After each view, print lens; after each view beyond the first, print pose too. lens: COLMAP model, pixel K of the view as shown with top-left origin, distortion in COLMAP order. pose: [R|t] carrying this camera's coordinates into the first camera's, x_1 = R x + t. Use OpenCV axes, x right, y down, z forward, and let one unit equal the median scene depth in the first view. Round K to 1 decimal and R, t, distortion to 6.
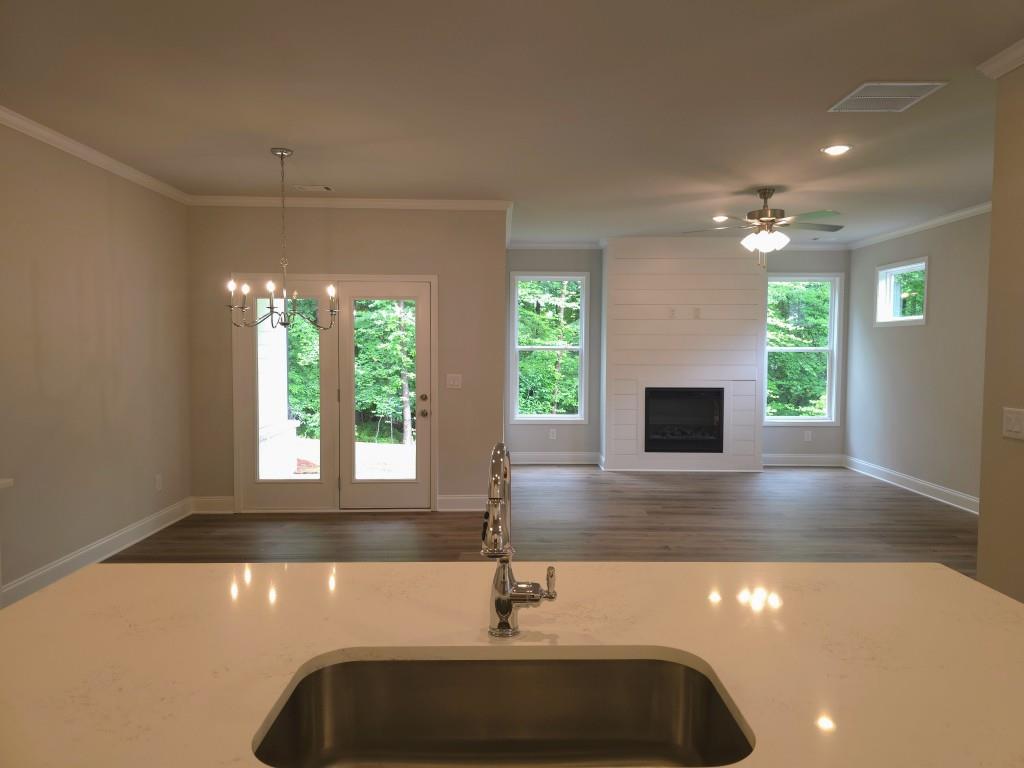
lens RADIAL K [[681.9, 0, 517.9], [0, 681.9, 380.7], [0, 0, 1]] dist [0.066761, -0.056623]
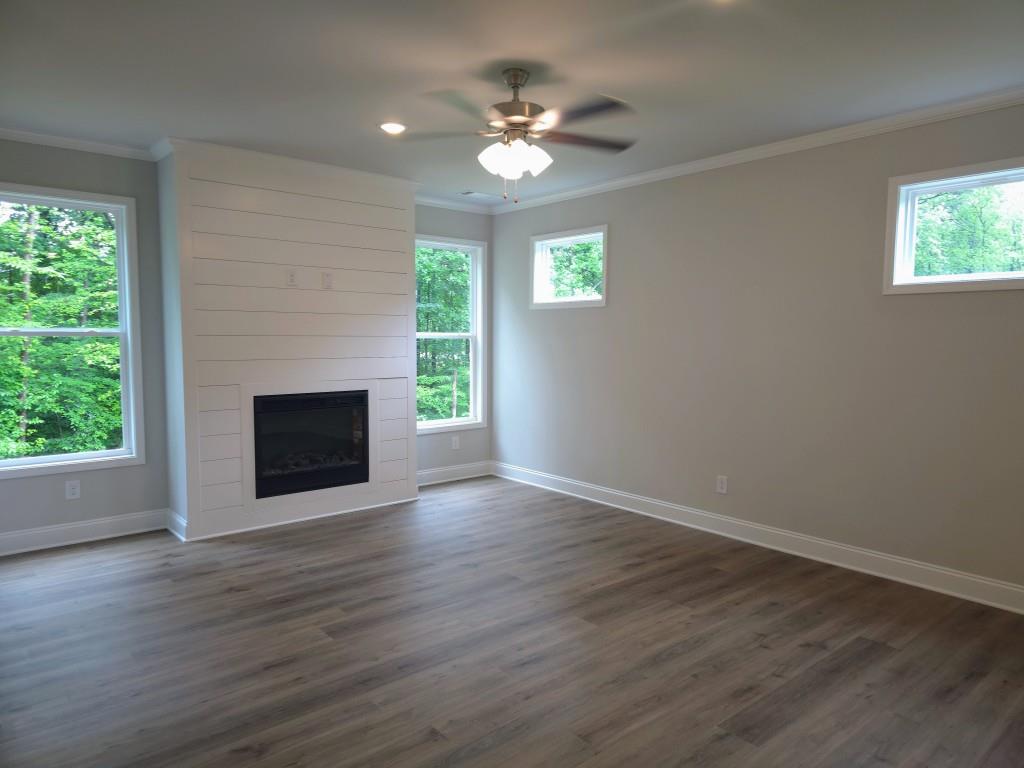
lens RADIAL K [[681.9, 0, 525.5], [0, 681.9, 391.4], [0, 0, 1]] dist [0.068554, -0.061891]
pose [[0.764153, -0.052989, 0.642855, -0.026323], [0.029157, 0.998439, 0.047640, -0.016847], [-0.644376, -0.017661, 0.764505, 0.360404]]
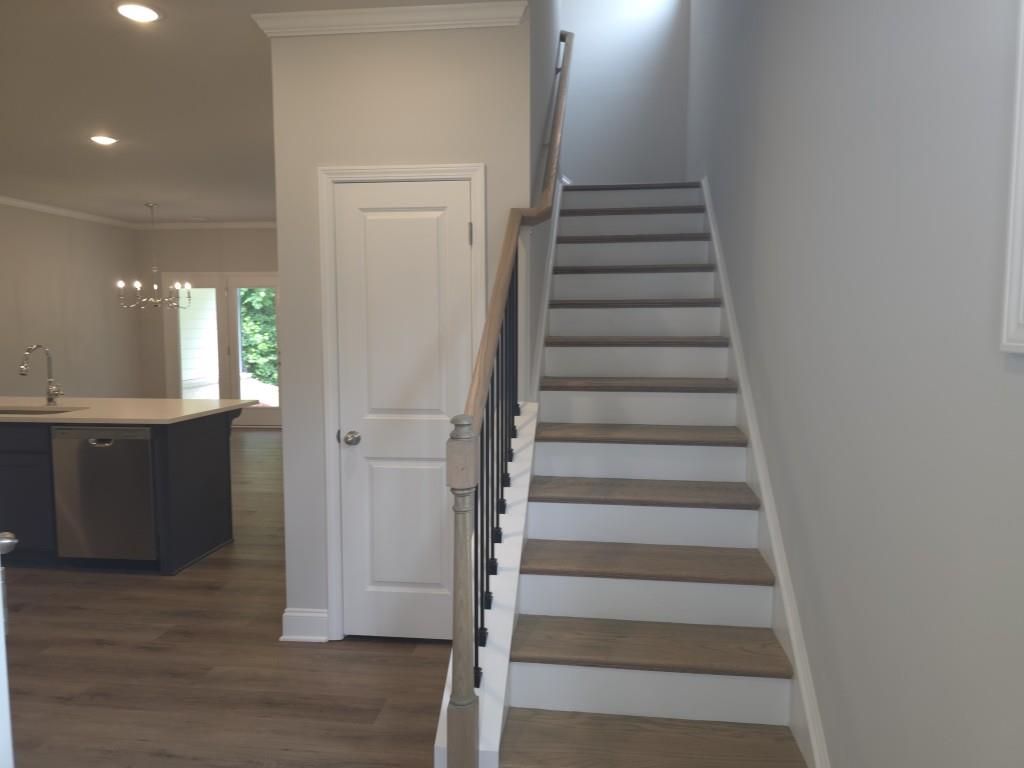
lens RADIAL K [[681.9, 0, 517.9], [0, 681.9, 380.7], [0, 0, 1]] dist [0.066761, -0.056623]
pose [[0.989283, 0.006202, -0.145878, 0.456381], [-0.001677, 0.999514, 0.031118, 0.029137], [0.146001, -0.030540, 0.988813, -0.324502]]
